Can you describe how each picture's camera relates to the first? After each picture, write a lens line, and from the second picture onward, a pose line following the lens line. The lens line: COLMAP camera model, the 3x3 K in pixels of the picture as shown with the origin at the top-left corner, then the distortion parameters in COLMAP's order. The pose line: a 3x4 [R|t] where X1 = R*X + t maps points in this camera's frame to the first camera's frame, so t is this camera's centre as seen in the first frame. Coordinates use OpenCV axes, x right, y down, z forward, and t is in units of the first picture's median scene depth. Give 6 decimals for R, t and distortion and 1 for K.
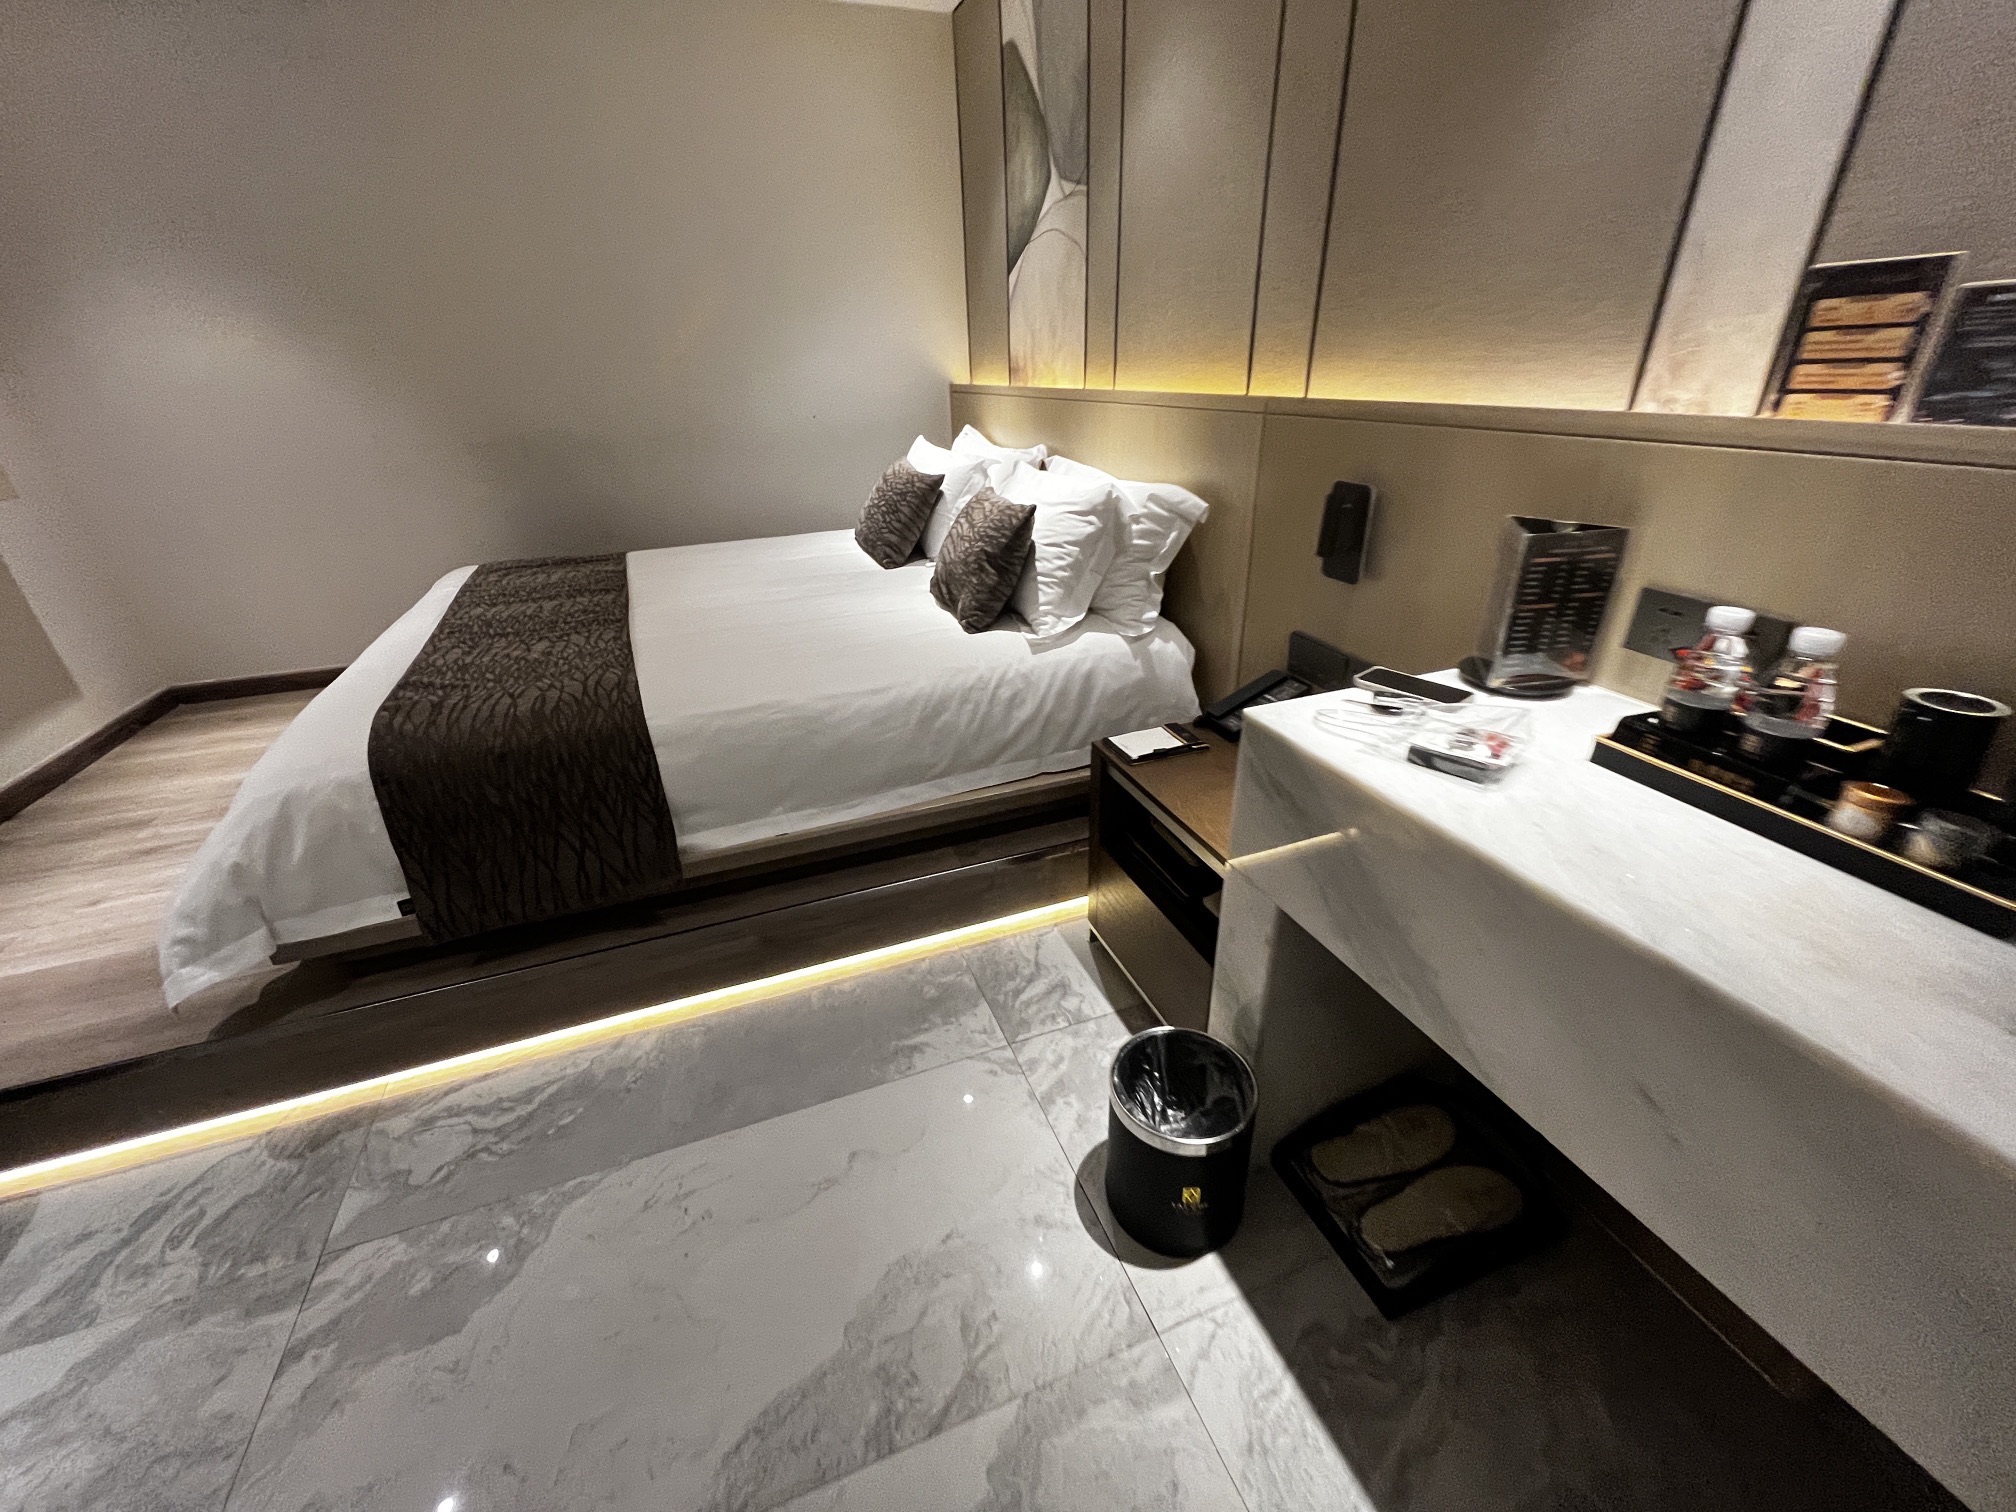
lens RADIAL K [[807.6, 0, 1009.8], [0, 807.6, 753.6], [0, 0, 1]] dist [-0.006129, 0.000336]
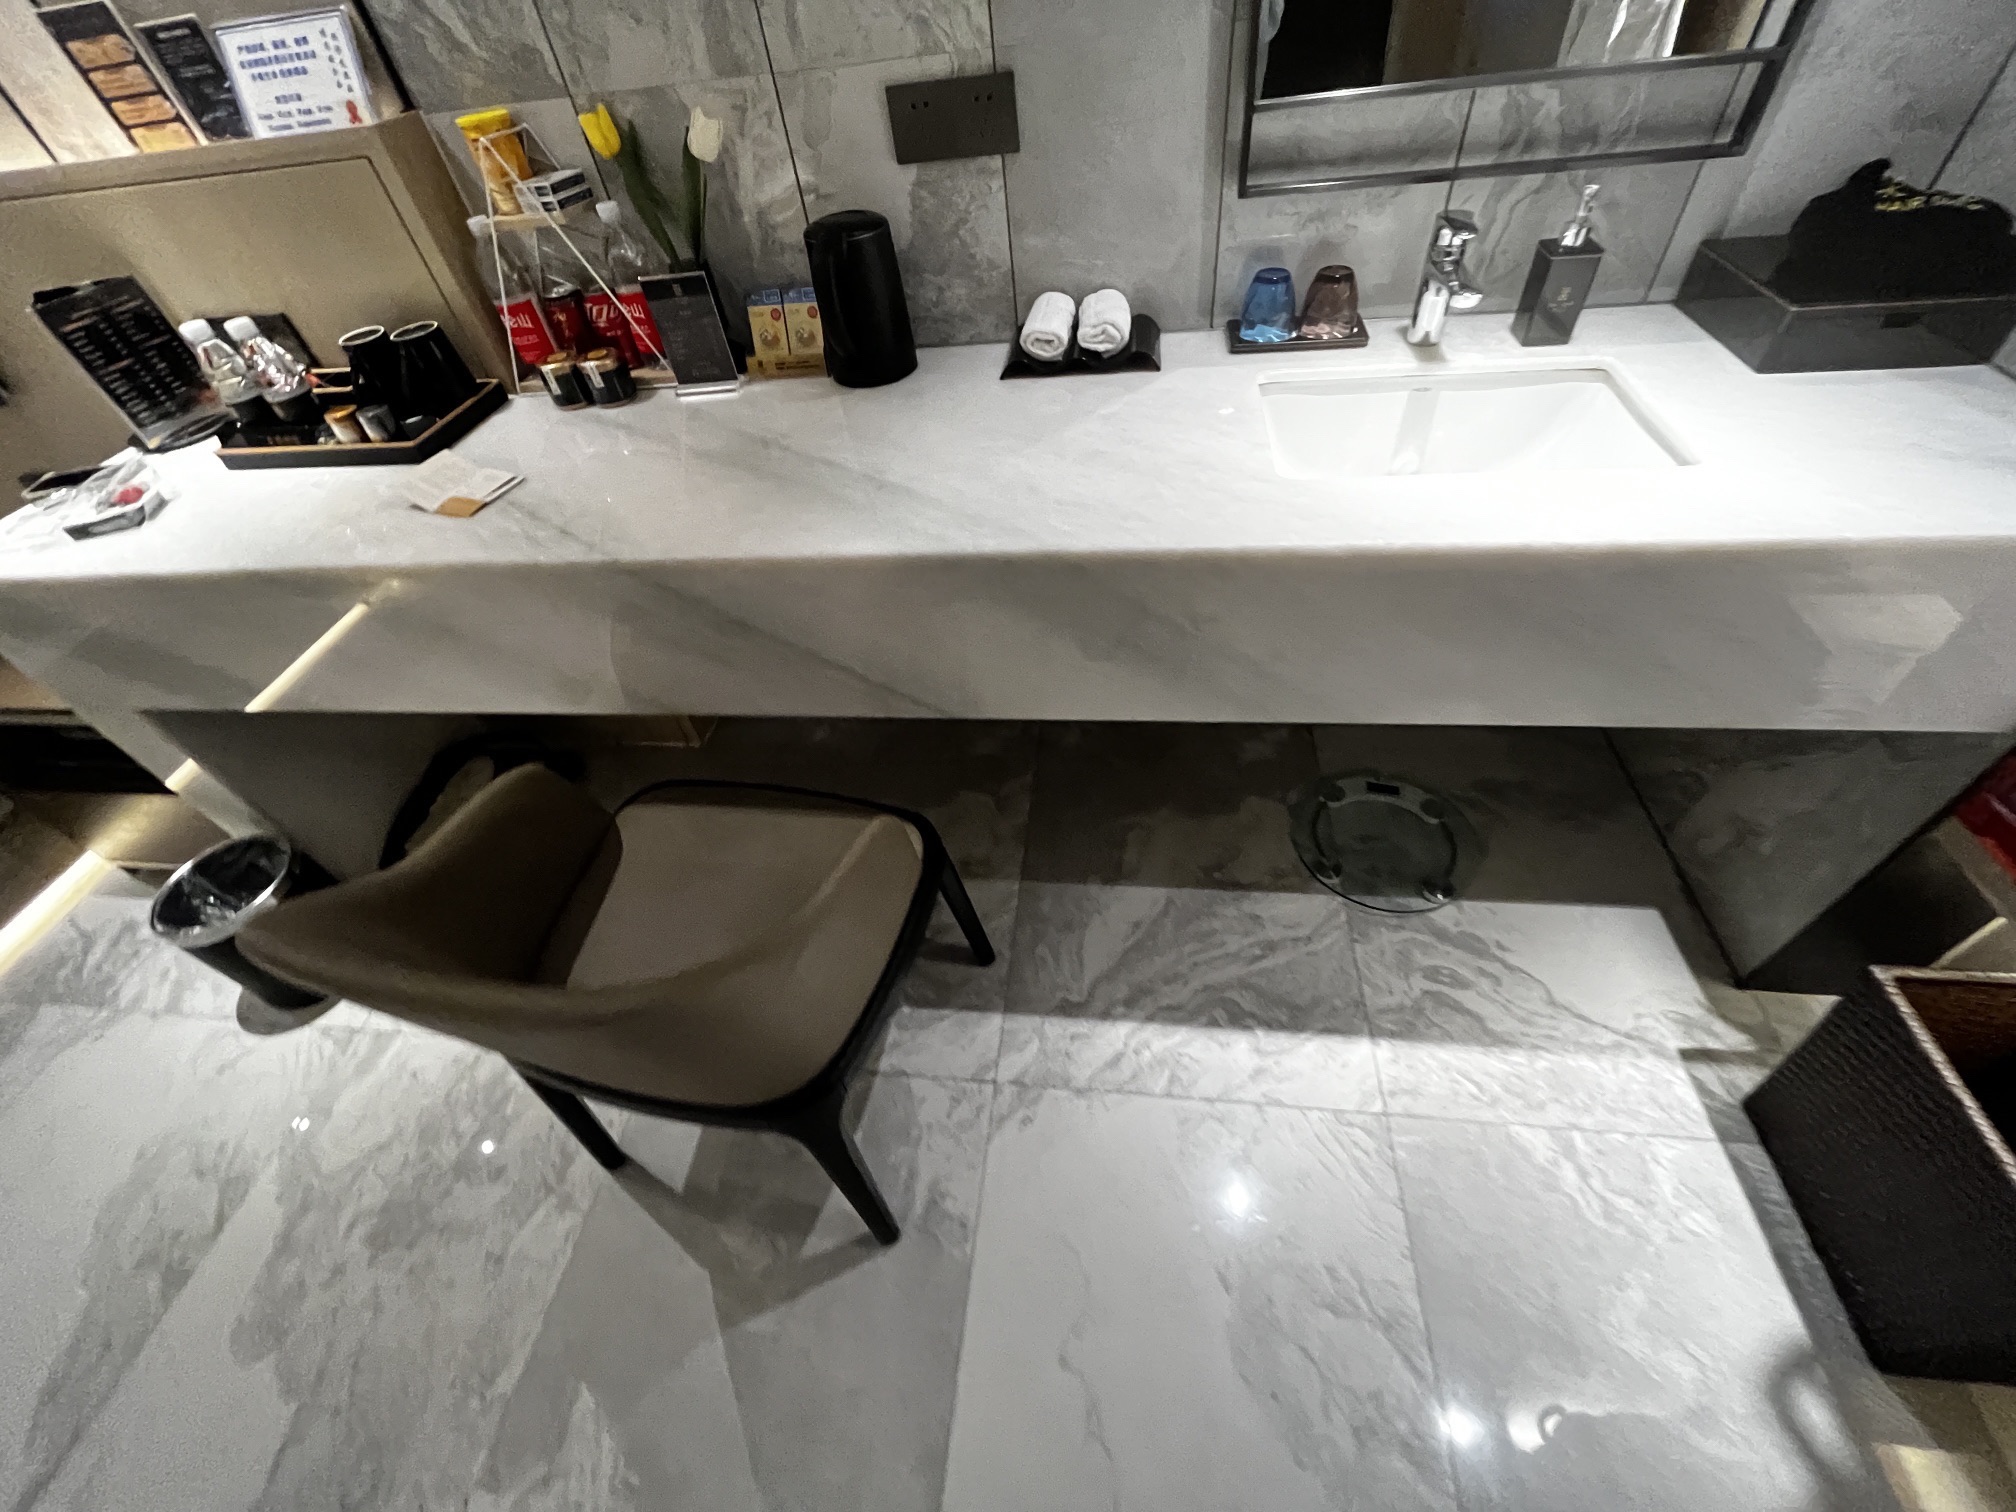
lens RADIAL K [[807.6, 0, 1004.6], [0, 807.6, 750.9], [0, 0, 1]] dist [-0.006129, 0.000336]
pose [[0.468351, -0.654701, 0.593307, 0.143658], [0.464058, 0.753707, 0.465377, 0.197381], [-0.751863, 0.057370, 0.656819, -0.464855]]
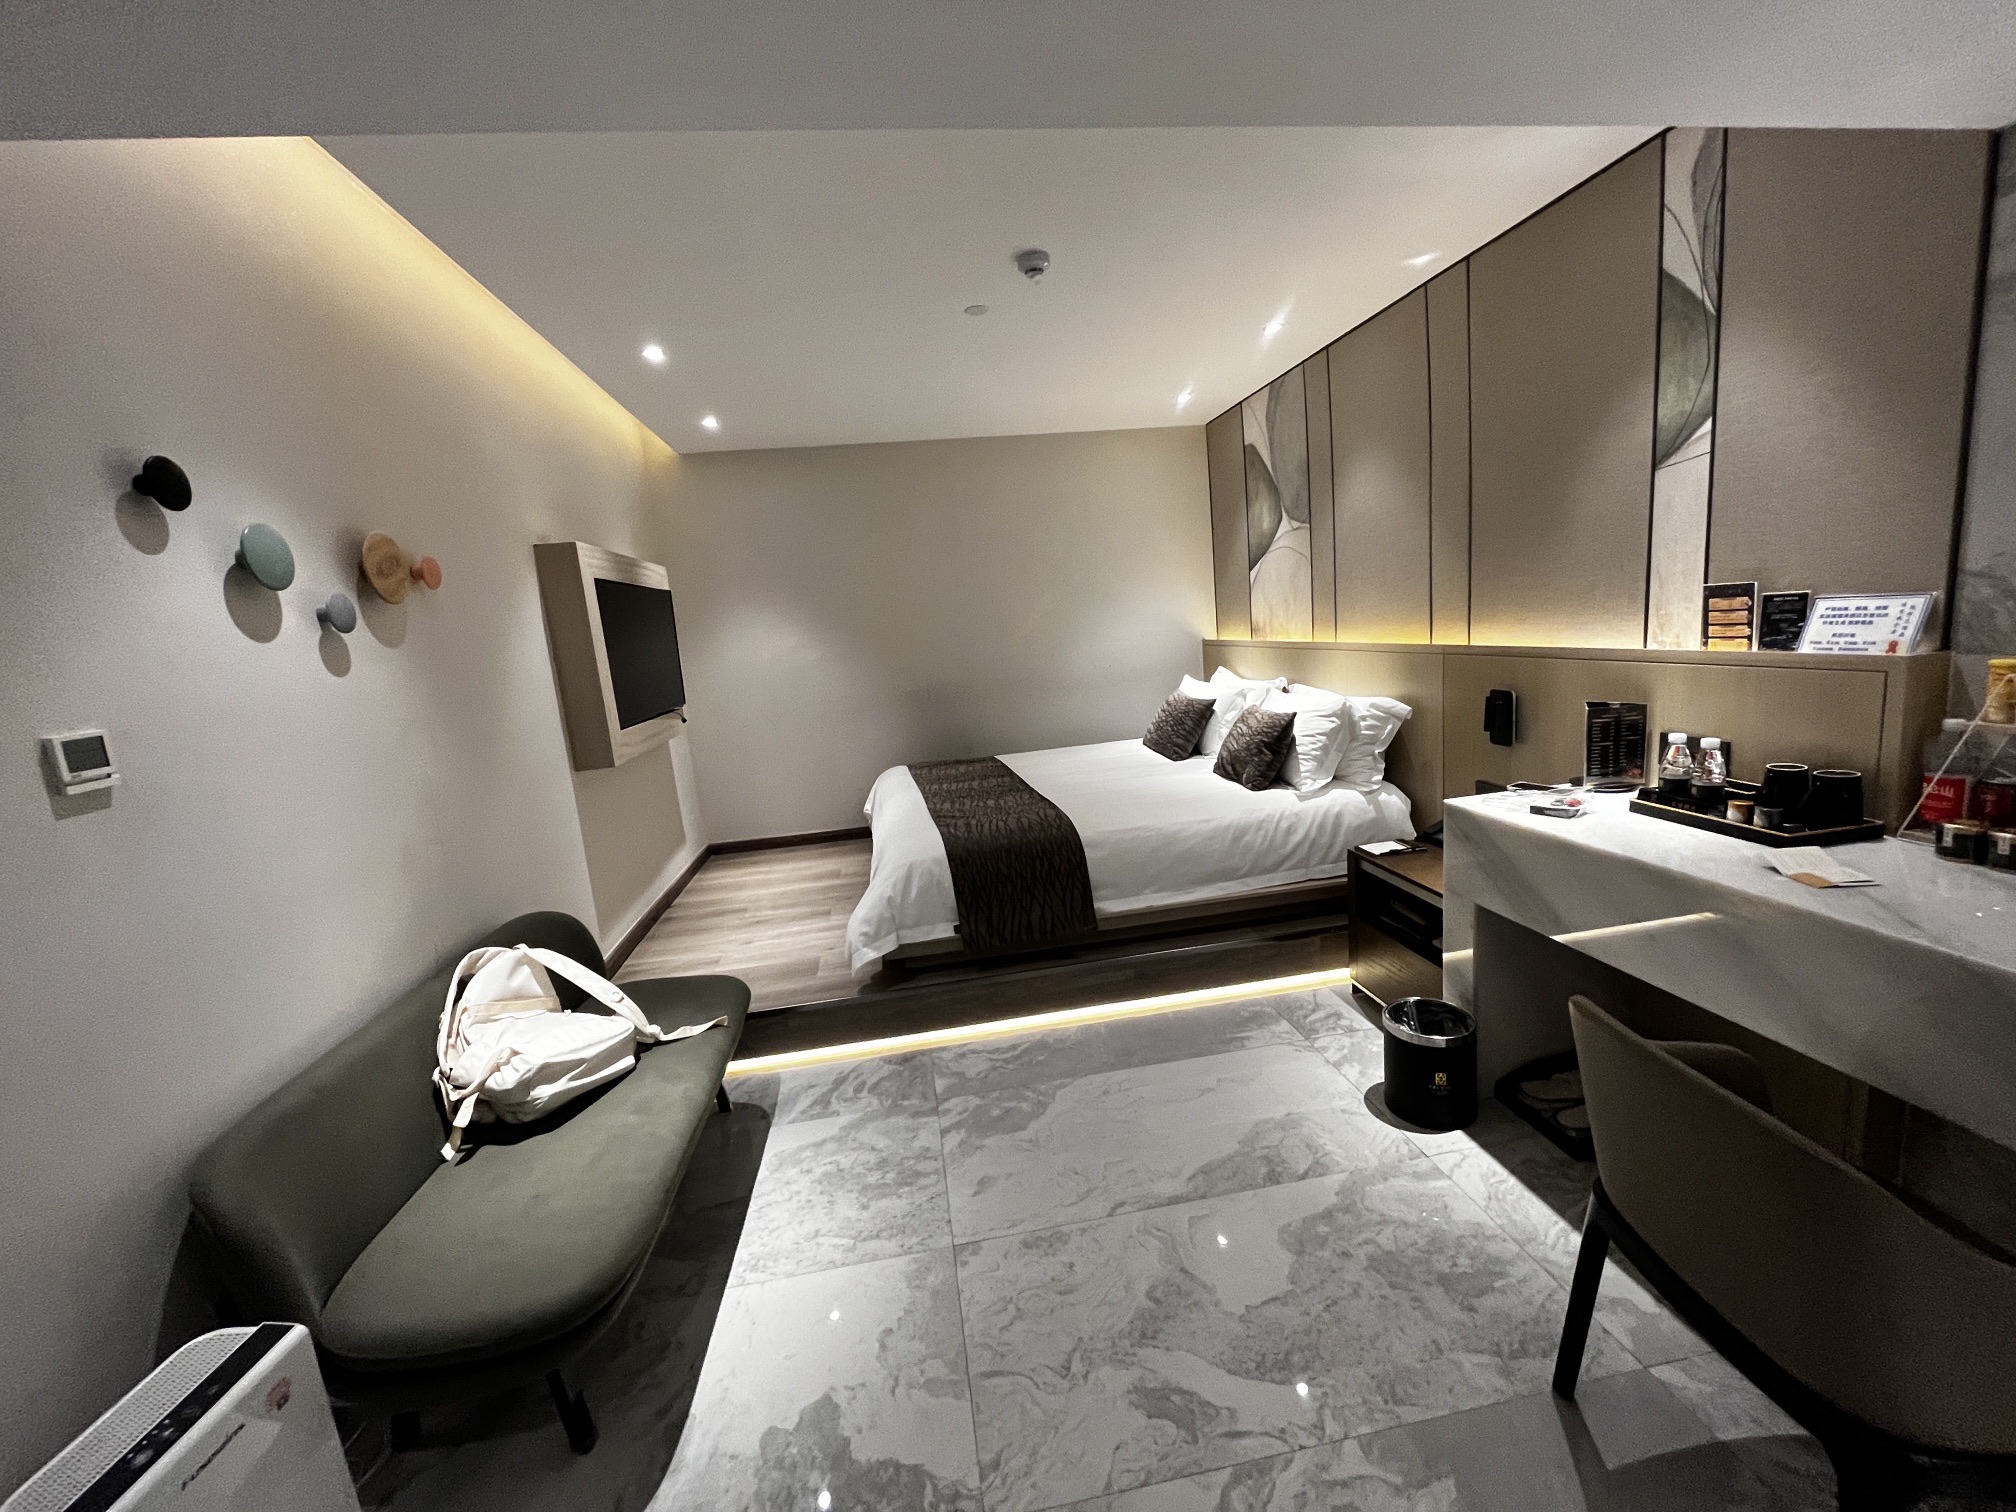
lens RADIAL K [[807.6, 0, 1009.2], [0, 807.6, 752.3], [0, 0, 1]] dist [-0.006129, 0.000336]
pose [[0.974516, -0.022937, -0.223144, -0.210281], [-0.039345, 0.961860, -0.270698, 0.286484], [0.220842, 0.272579, 0.936445, -0.774416]]
